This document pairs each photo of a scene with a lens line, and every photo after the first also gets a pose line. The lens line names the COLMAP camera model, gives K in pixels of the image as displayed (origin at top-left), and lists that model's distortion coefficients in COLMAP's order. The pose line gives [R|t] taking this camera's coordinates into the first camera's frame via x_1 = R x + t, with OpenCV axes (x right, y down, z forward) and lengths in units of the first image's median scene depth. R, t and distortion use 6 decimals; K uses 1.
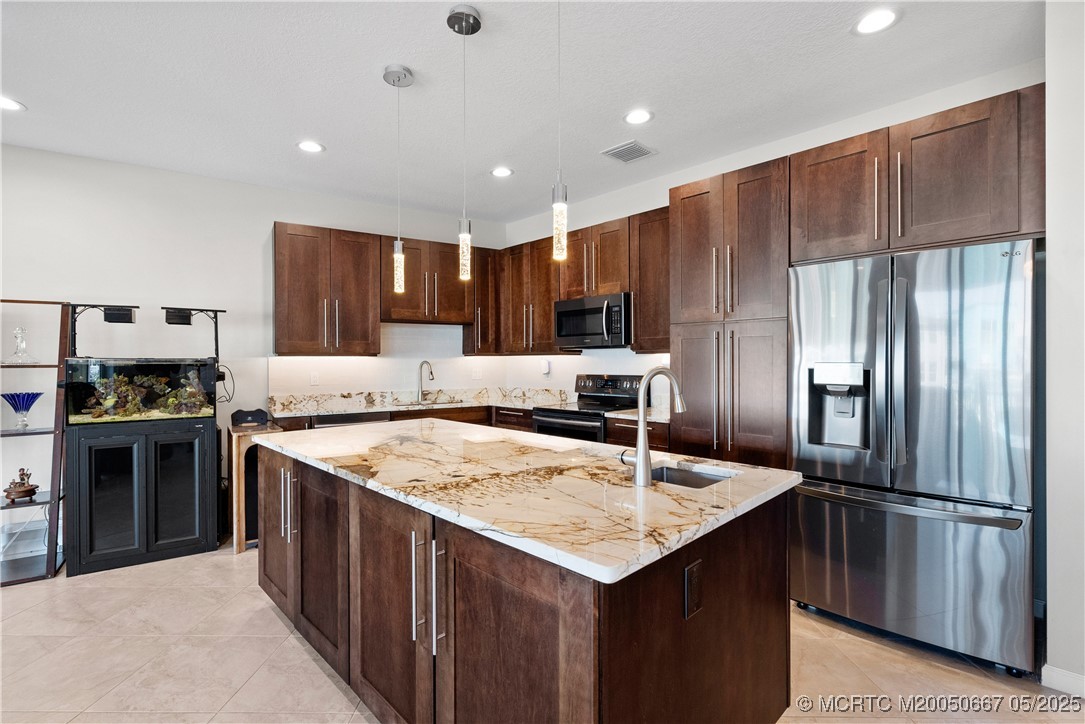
lens RADIAL K [[498.1, 0, 535.5], [0, 498.1, 360.1], [0, 0, 1]] dist [-0.009218, 0.004421]
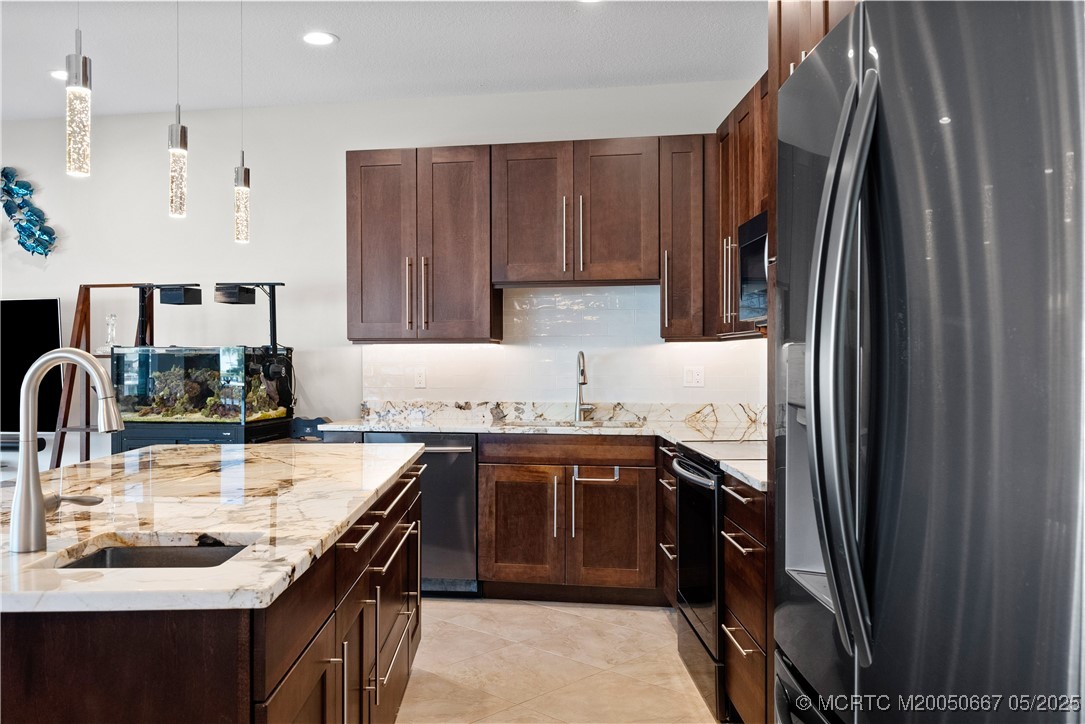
lens RADIAL K [[916.2, 0, 543.6], [0, 916.2, 362.5], [0, 0, 1]] dist [0.000354, 0.002270]
pose [[0.742714, 0.006010, -0.669582, 0.561741], [-0.000819, 0.999967, 0.008067, 0.007640], [0.669608, -0.005443, 0.742694, 0.234328]]
